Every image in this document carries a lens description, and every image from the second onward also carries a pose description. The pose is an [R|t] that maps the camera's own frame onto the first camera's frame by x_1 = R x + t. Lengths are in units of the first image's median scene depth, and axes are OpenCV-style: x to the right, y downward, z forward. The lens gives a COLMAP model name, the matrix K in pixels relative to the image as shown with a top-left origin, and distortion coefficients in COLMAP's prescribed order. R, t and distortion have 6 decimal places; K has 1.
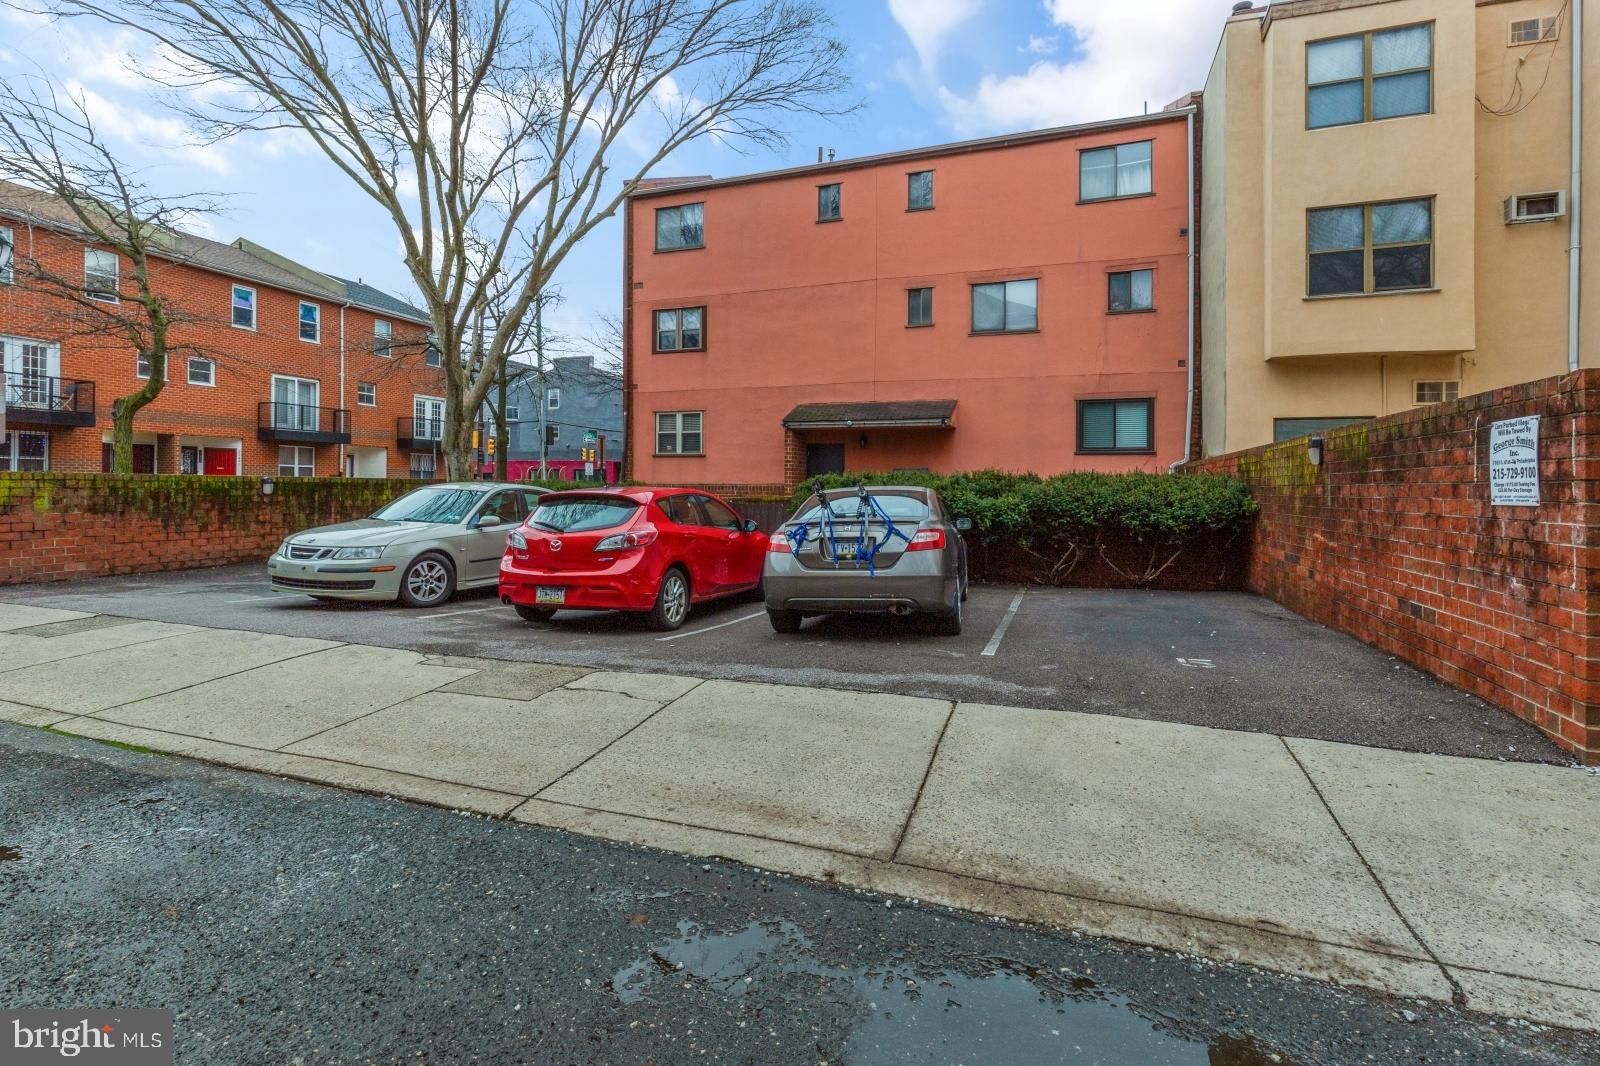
lens RADIAL K [[770.4, 0, 799.8], [0, 770.4, 484.7], [0, 0, 1]] dist [0.003761, 0.000079]
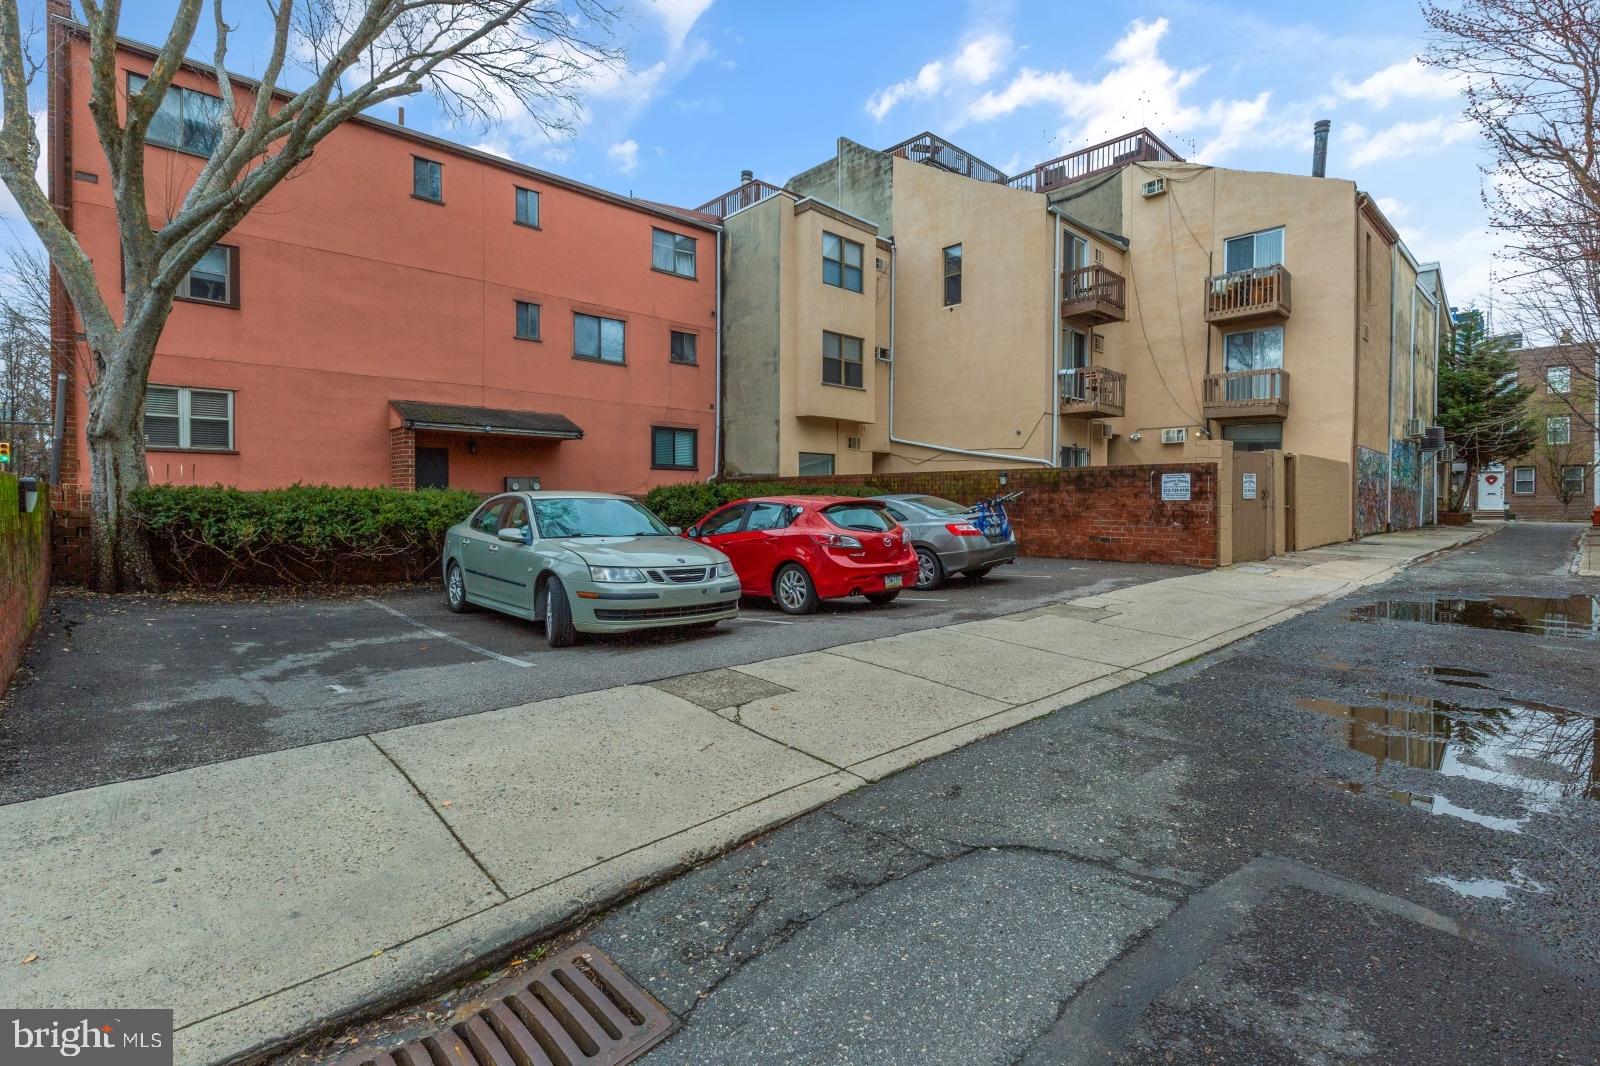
lens RADIAL K [[732.2, 0, 797.6], [0, 732.2, 510.7], [0, 0, 1]] dist [0.003661, -0.000432]
pose [[0.439059, -0.021530, 0.898200, -0.624885], [-0.001742, 0.999691, 0.024814, -0.000671], [-0.898456, -0.012459, 0.438886, 0.260605]]
